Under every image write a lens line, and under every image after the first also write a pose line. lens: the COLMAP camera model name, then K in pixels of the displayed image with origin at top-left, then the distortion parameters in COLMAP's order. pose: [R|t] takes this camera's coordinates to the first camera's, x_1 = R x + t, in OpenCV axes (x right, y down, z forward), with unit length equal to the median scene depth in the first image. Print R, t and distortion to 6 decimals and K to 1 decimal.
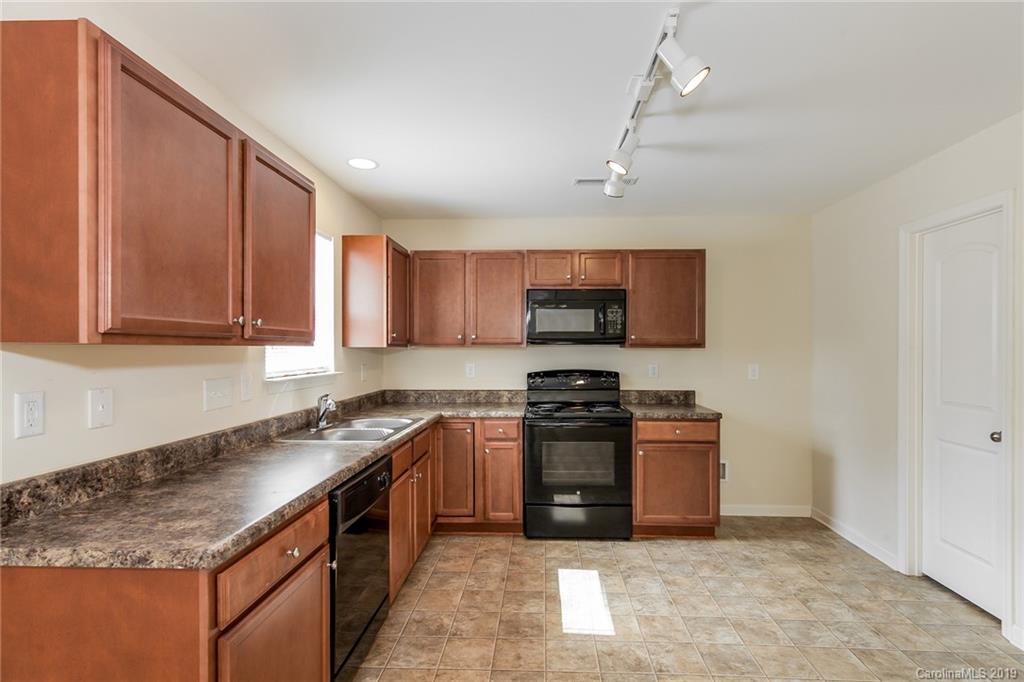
lens RADIAL K [[493.6, 0, 526.7], [0, 493.6, 346.3], [0, 0, 1]] dist [0.000253, -0.002084]
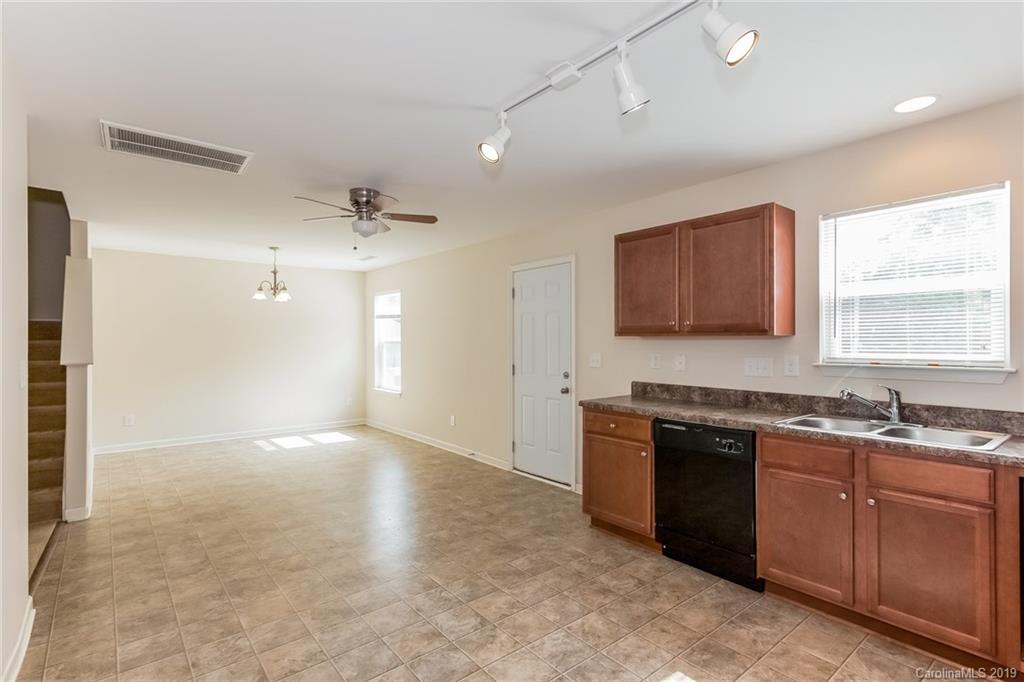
lens RADIAL K [[493.6, 0, 508.3], [0, 493.6, 338.6], [0, 0, 1]] dist [0.000253, -0.002084]
pose [[-0.754347, -0.001033, -0.656475, 0.567969], [0.004294, 0.999970, -0.006508, 0.009169], [0.656462, -0.007728, -0.754320, 0.972158]]
